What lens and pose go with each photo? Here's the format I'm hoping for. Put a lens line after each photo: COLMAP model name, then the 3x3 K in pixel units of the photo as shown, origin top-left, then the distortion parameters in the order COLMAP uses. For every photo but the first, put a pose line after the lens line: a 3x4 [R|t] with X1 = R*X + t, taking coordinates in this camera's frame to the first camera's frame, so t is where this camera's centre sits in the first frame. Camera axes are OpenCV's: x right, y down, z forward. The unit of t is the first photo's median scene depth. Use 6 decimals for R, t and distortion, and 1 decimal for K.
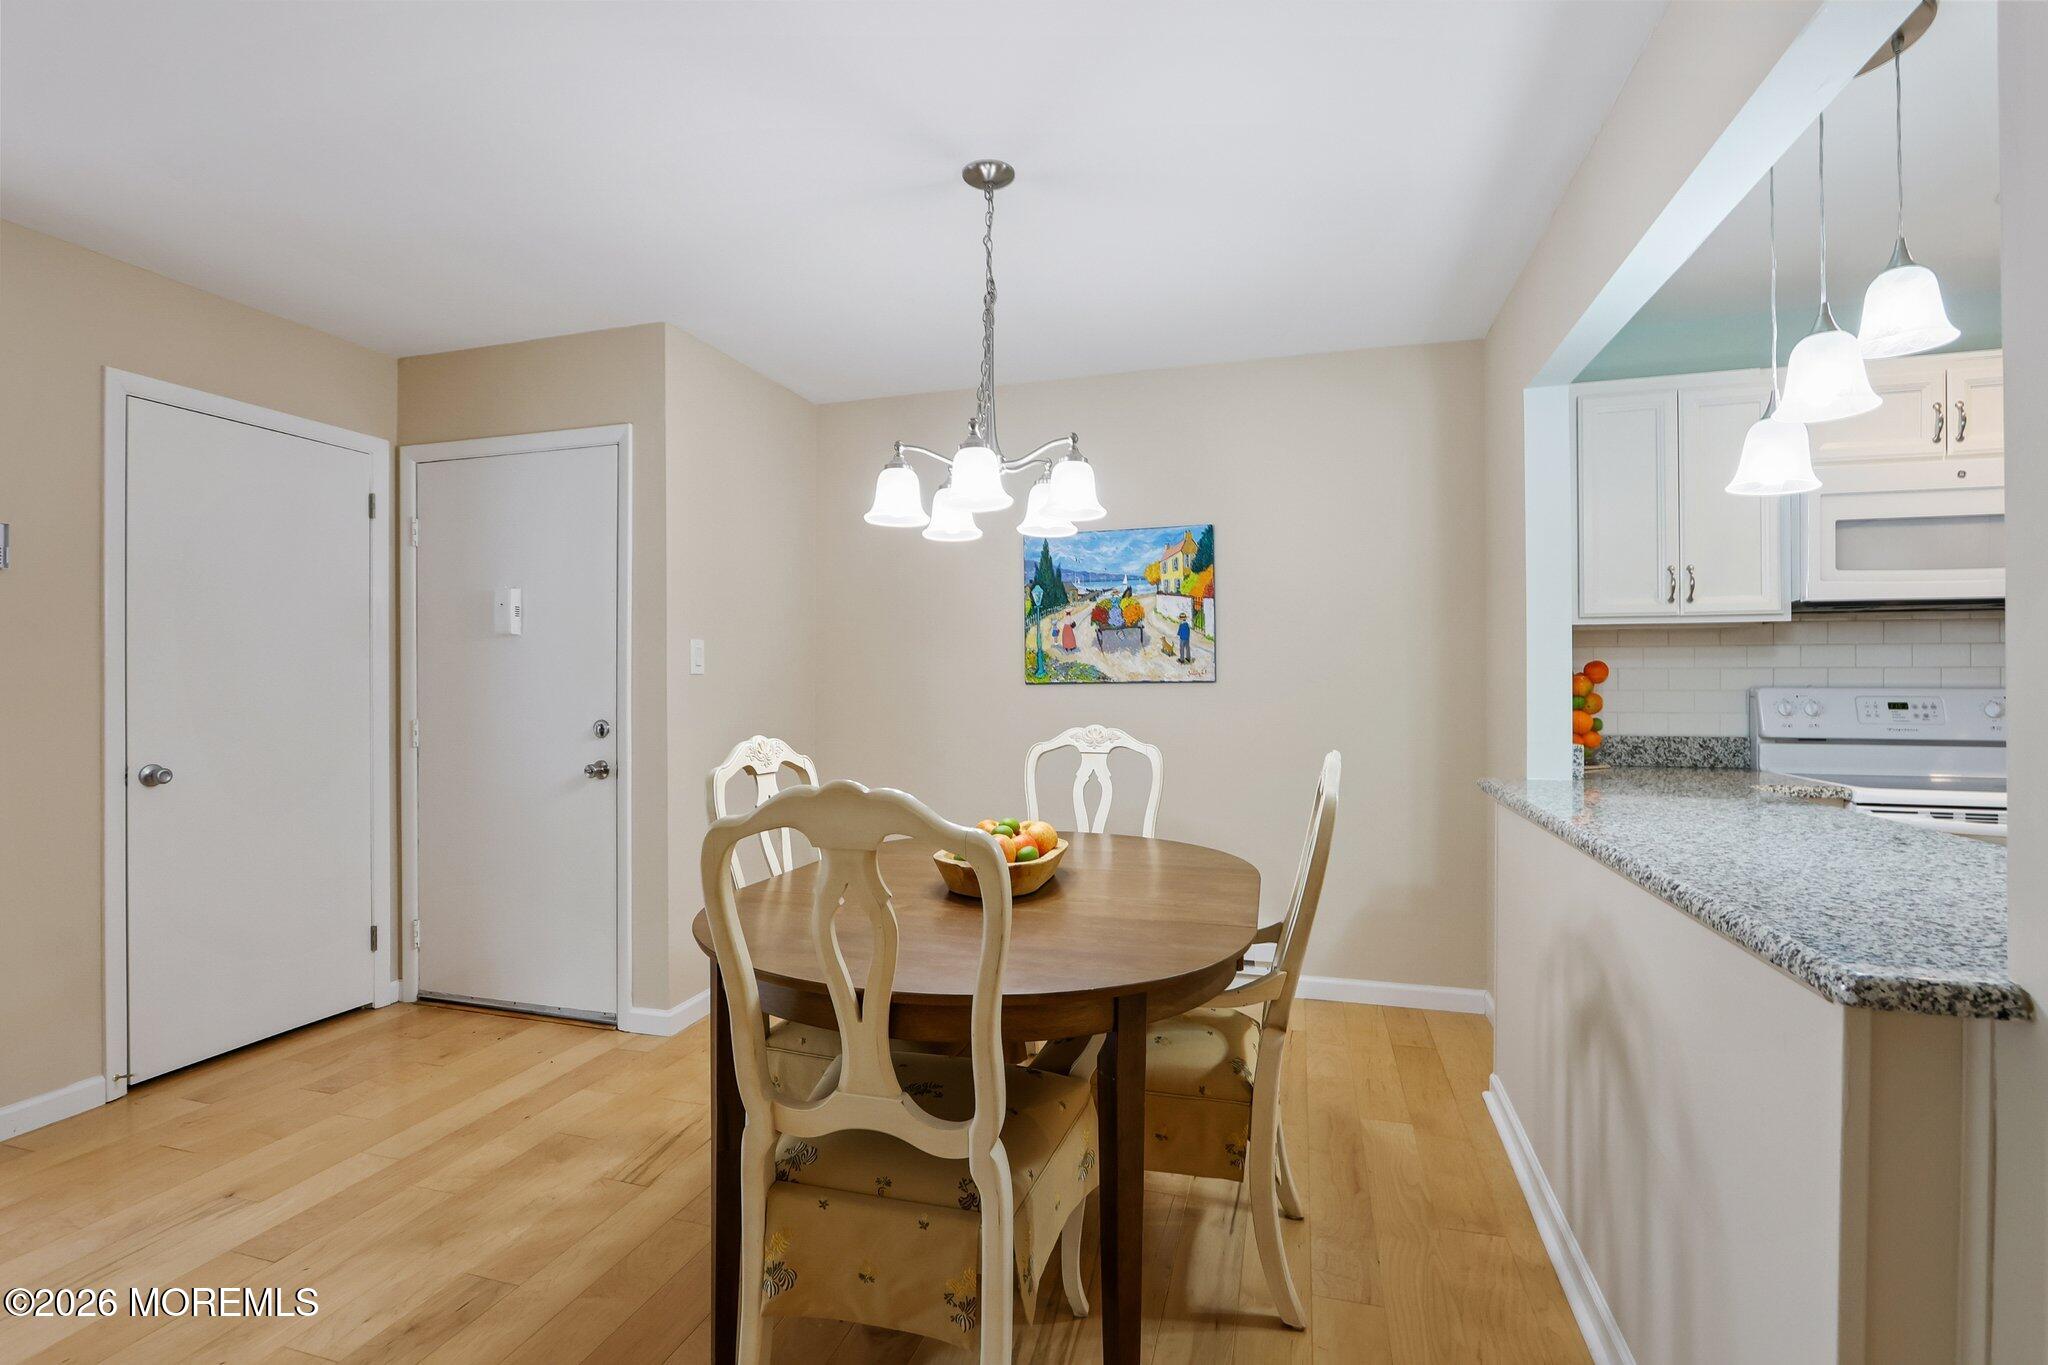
lens RADIAL K [[943.6, 0, 1013.3], [0, 943.6, 683.7], [0, 0, 1]] dist [-0.014251, 0.001595]
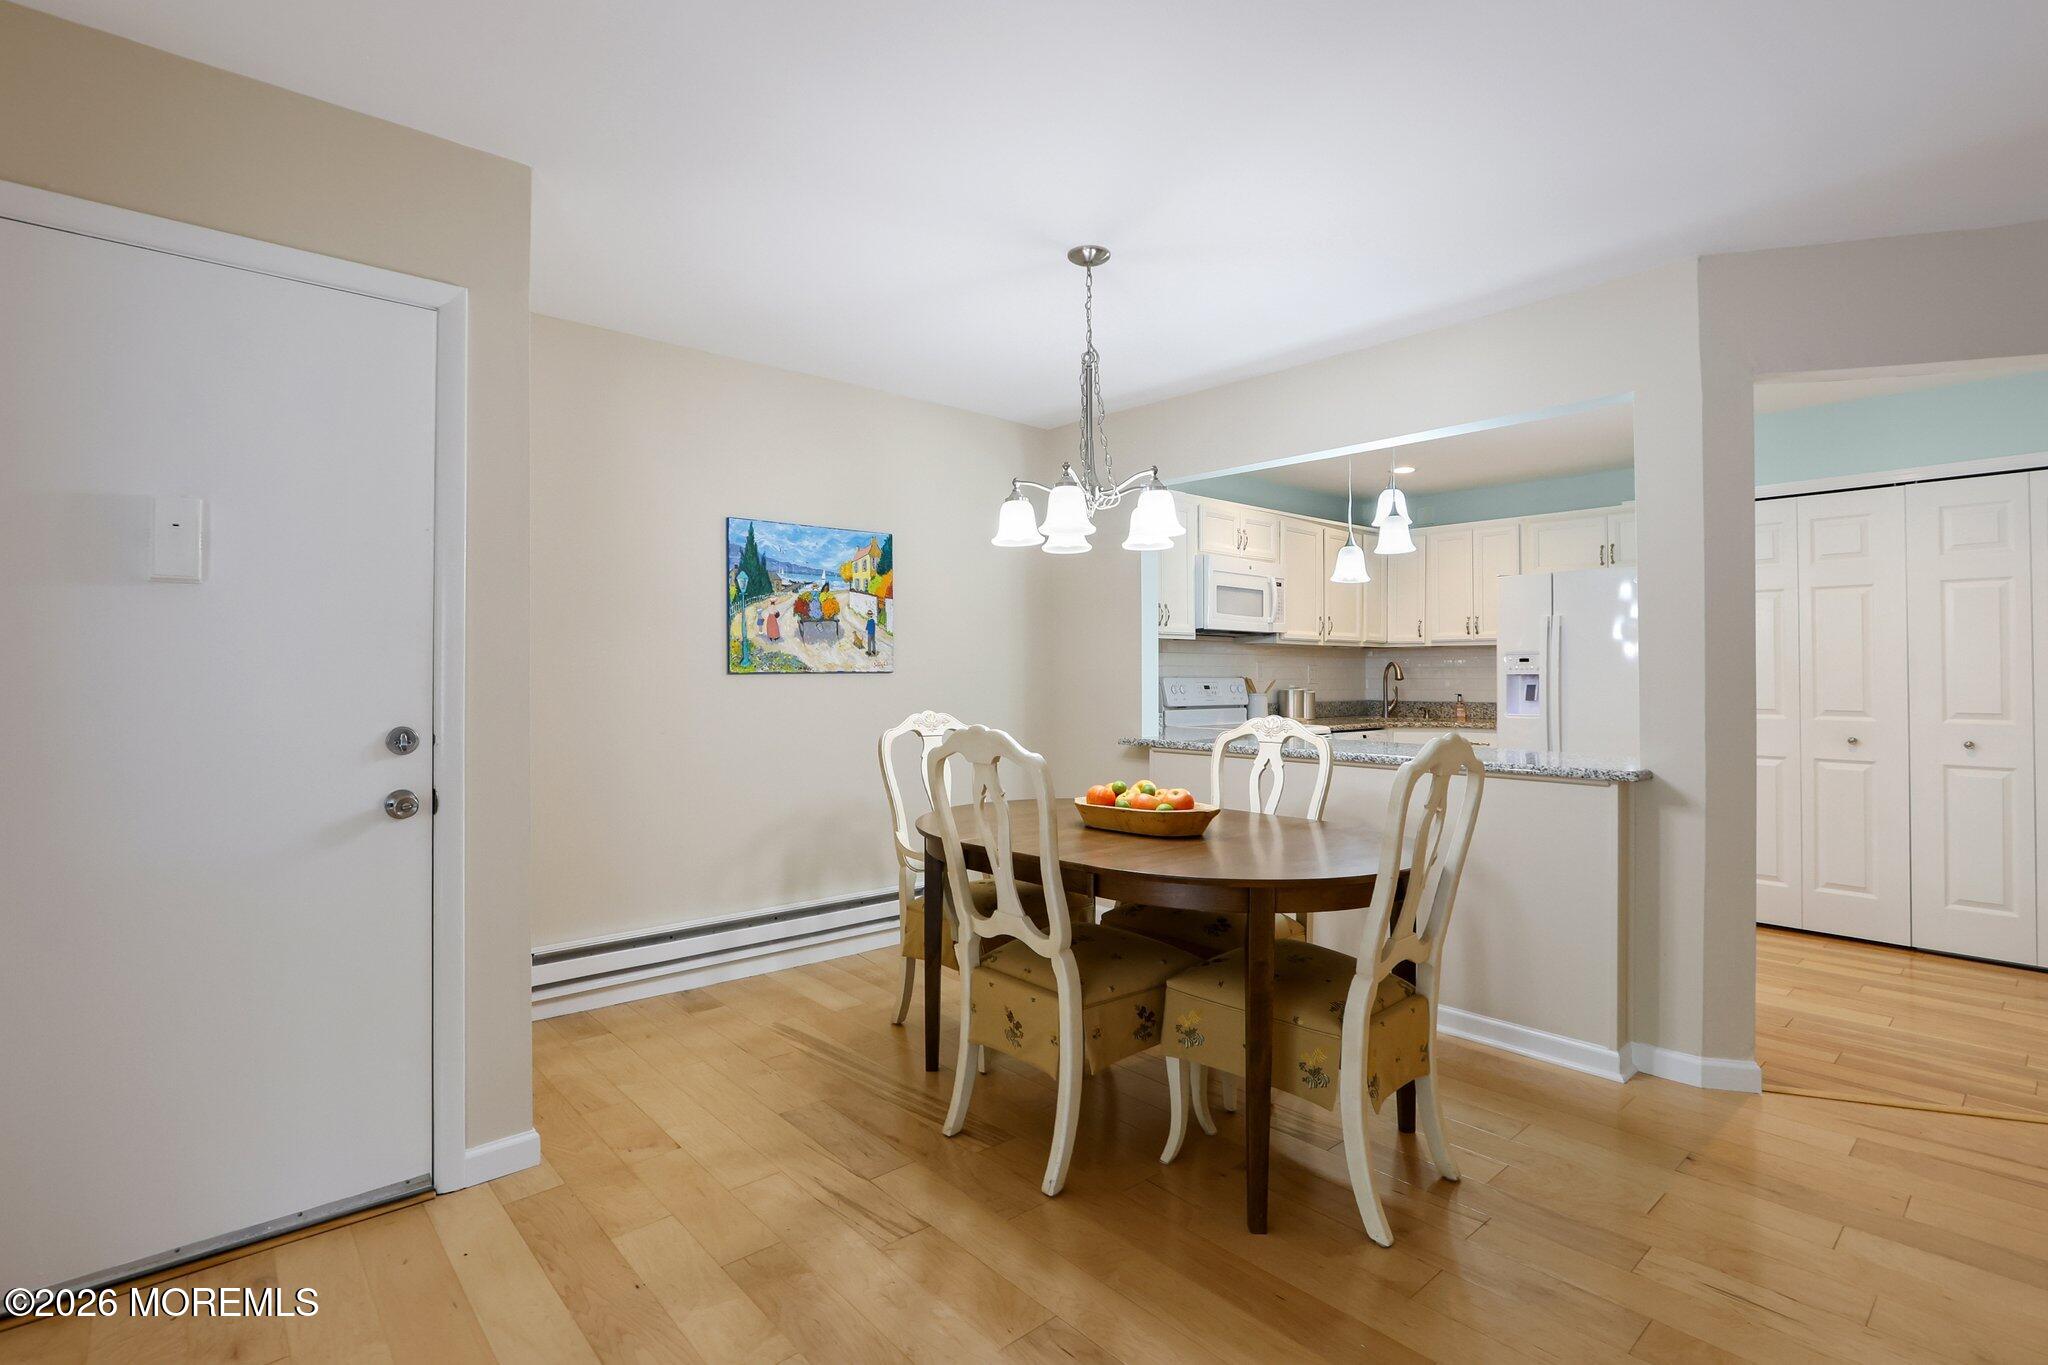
lens RADIAL K [[957.3, 0, 1008.0], [0, 957.3, 659.3], [0, 0, 1]] dist [-0.016160, 0.000220]
pose [[0.530884, 0.015822, 0.847297, -0.686358], [-0.002003, 0.999846, -0.017415, 0.002029], [-0.847442, 0.007548, 0.530834, 0.266385]]
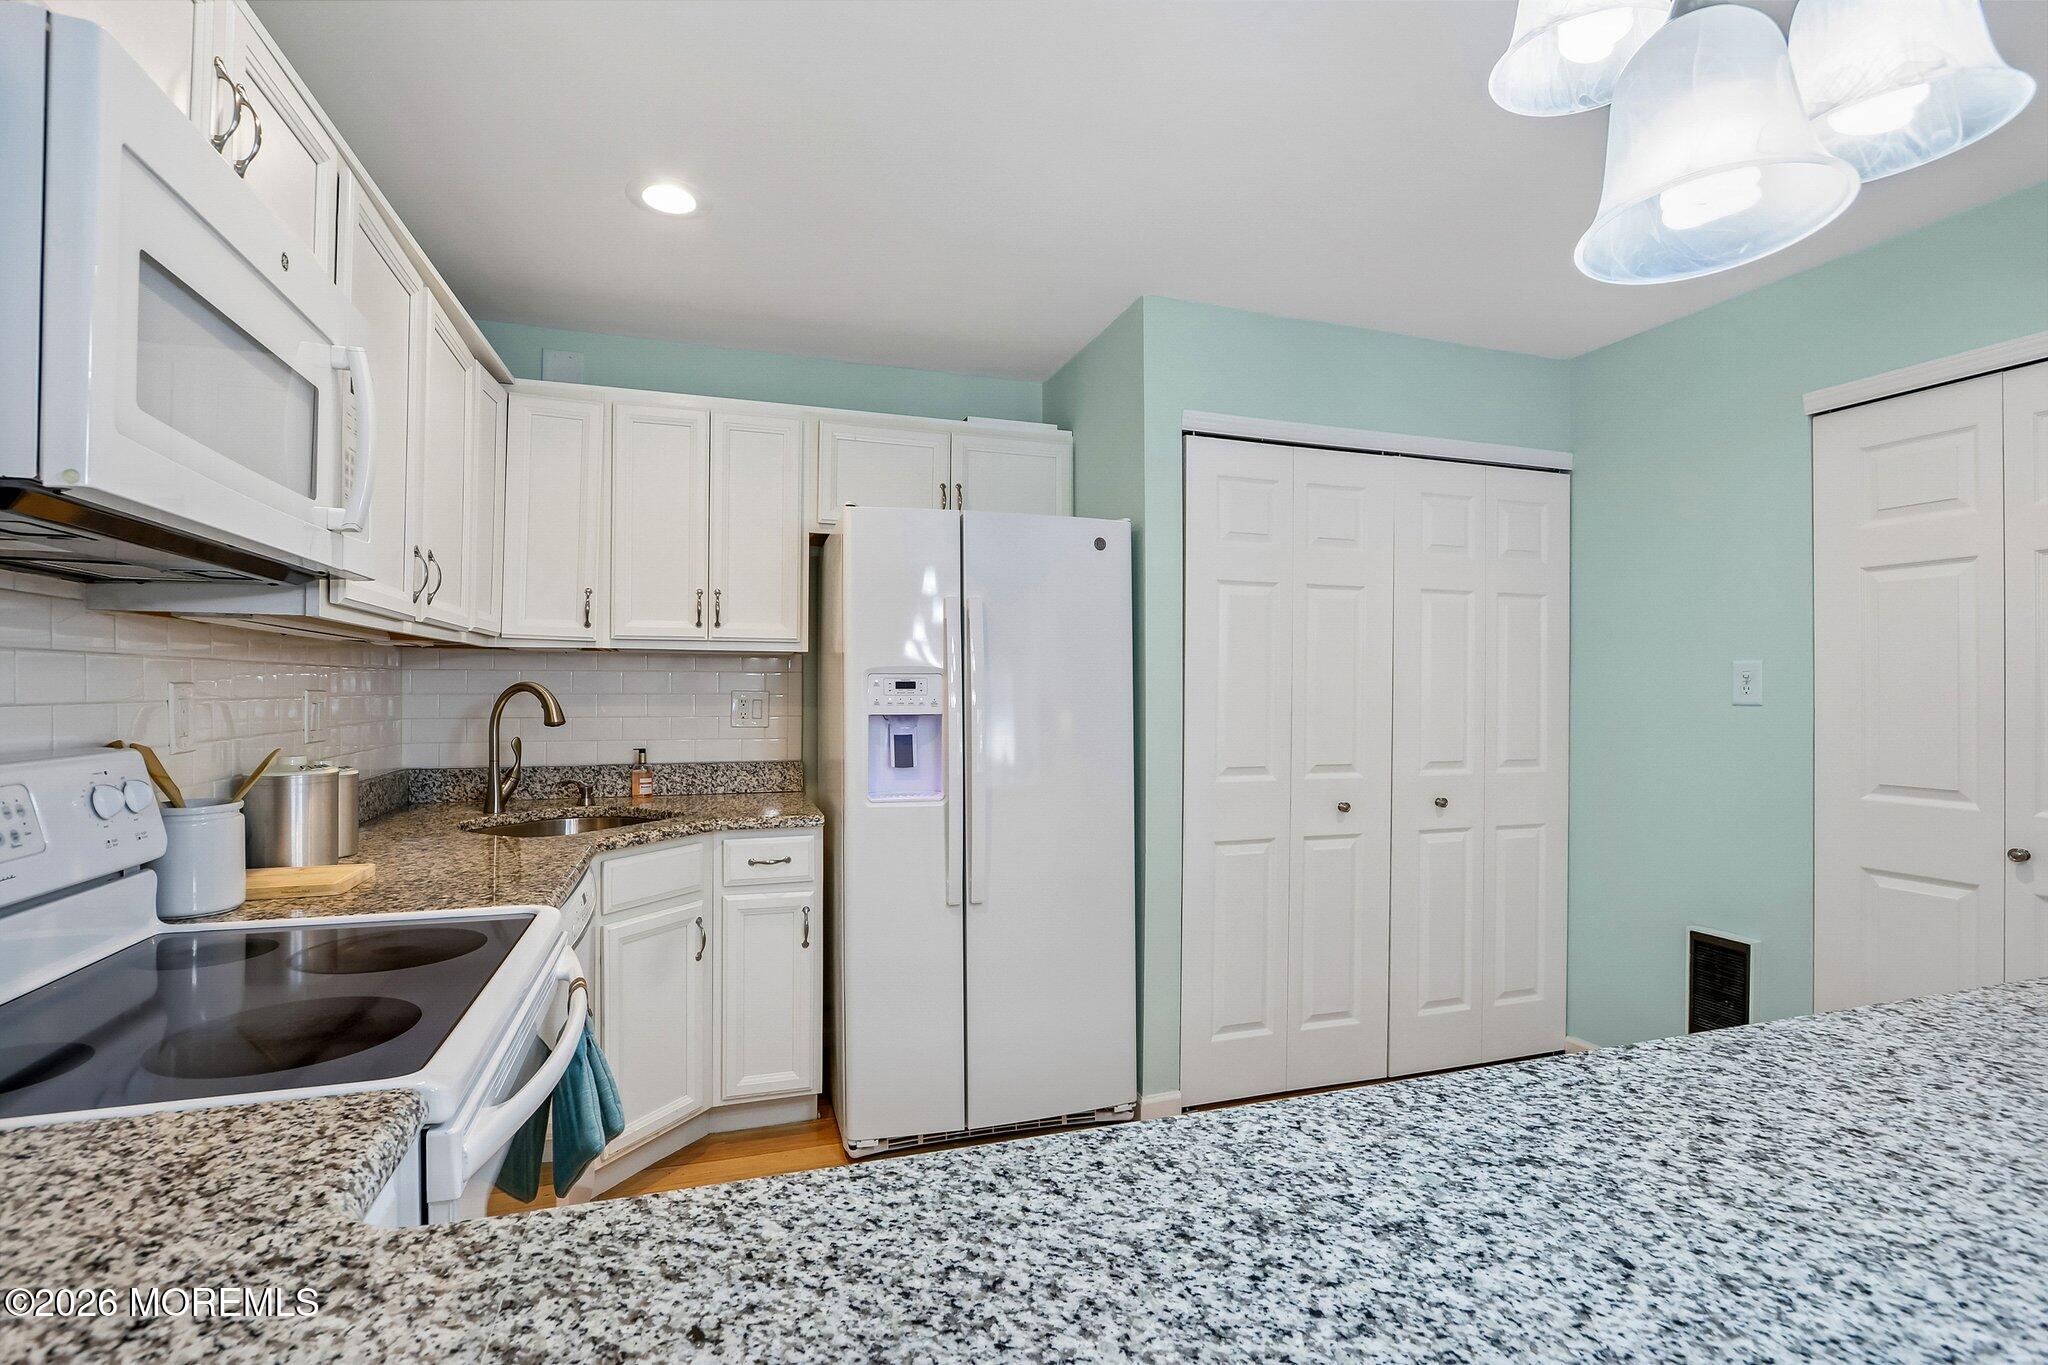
lens RADIAL K [[943.6, 0, 1013.3], [0, 943.6, 683.7], [0, 0, 1]] dist [-0.014251, 0.001595]
pose [[-0.579172, 0.000592, 0.815205, 0.341194], [-0.004786, 0.999980, -0.004126, -0.021996], [-0.815191, -0.006292, -0.579158, 0.705971]]
